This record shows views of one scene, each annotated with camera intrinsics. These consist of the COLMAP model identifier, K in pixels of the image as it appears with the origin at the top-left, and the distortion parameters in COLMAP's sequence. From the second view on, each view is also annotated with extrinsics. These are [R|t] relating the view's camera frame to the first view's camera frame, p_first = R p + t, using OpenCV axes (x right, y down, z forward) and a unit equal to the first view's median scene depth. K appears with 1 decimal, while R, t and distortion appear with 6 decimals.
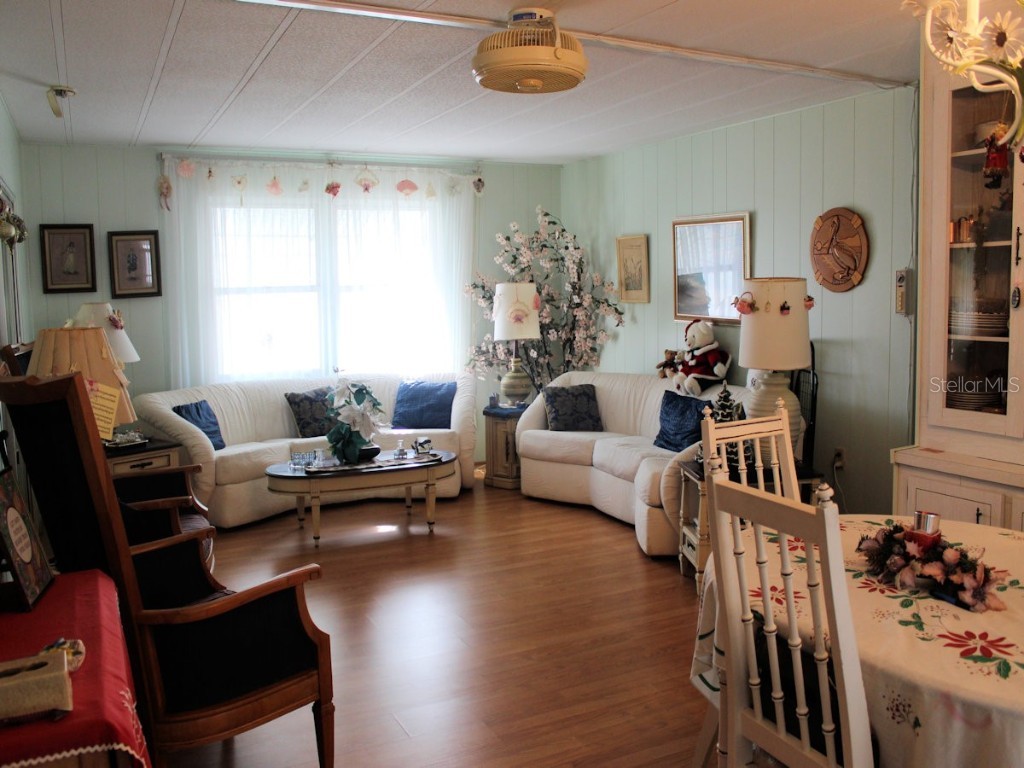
lens RADIAL K [[875.3, 0, 512.0], [0, 875.3, 384.0], [0, 0, 1]] dist [-0.151625, 0.121949]
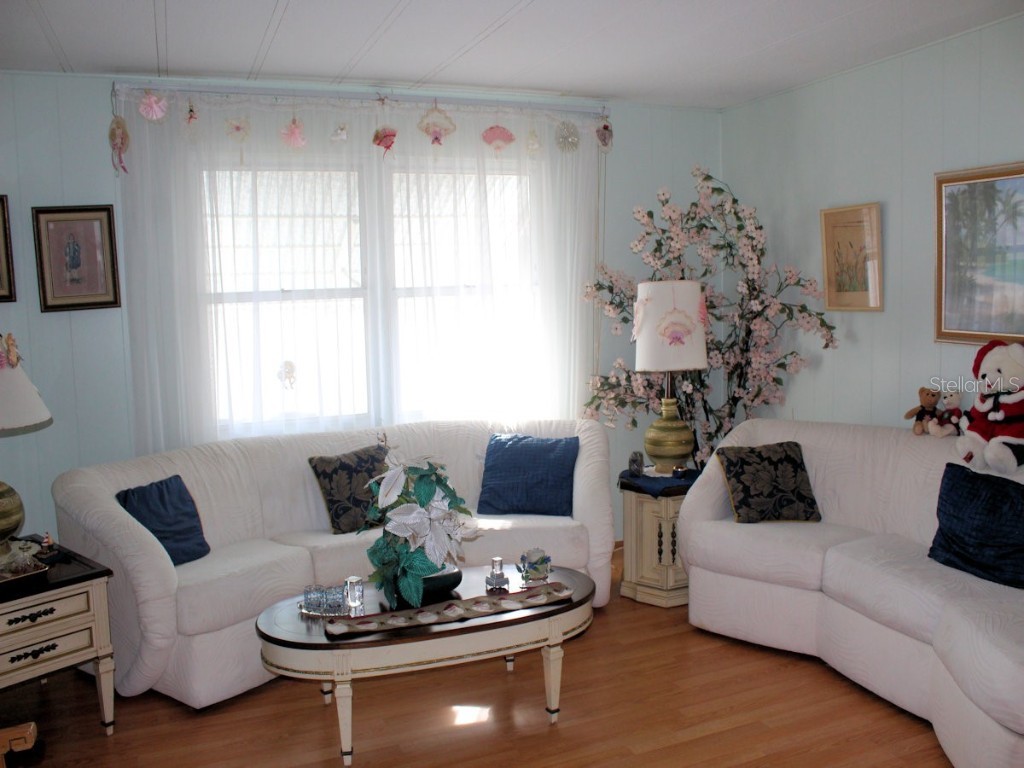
lens RADIAL K [[849.3, 0, 509.5], [0, 849.3, 370.5], [0, 0, 1]] dist [-0.164518, 0.133600]
pose [[0.996477, -0.004328, -0.083752, -0.062713], [0.003095, 0.999885, -0.014857, -0.042782], [0.083807, 0.014545, 0.996376, 0.387247]]
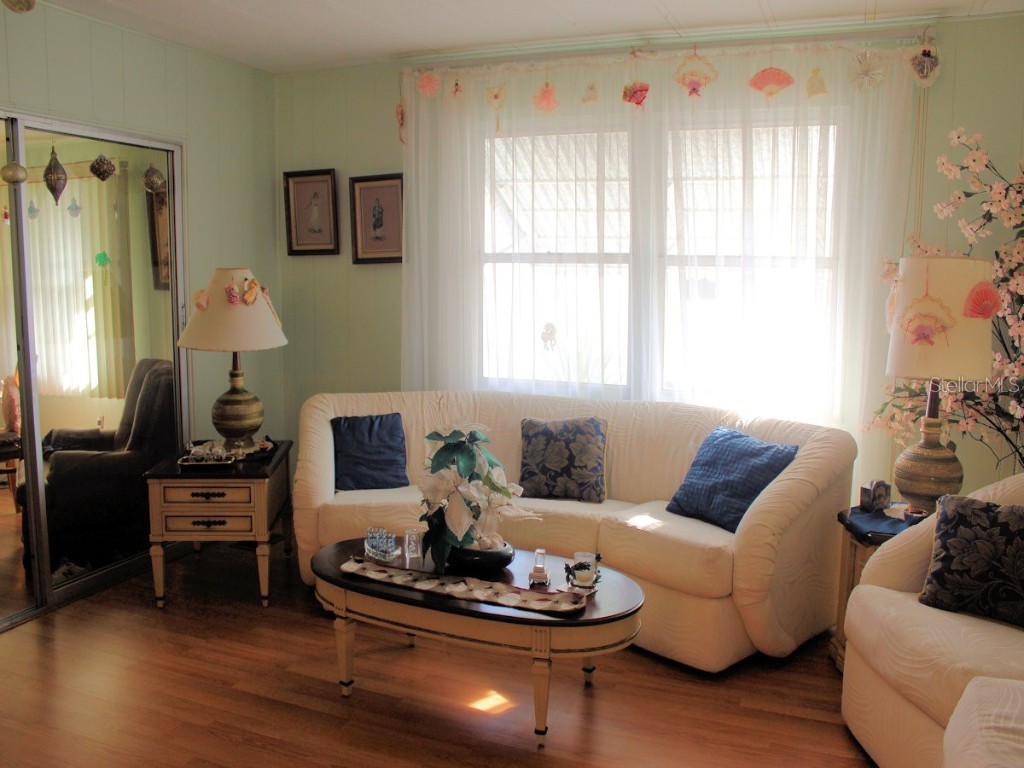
lens RADIAL K [[849.3, 0, 509.5], [0, 849.3, 370.5], [0, 0, 1]] dist [-0.164518, 0.133600]
pose [[0.658389, 0.113462, -0.744077, 0.189500], [-0.102677, 0.992870, 0.060547, -0.060426], [0.745641, 0.036536, 0.665345, 0.555312]]
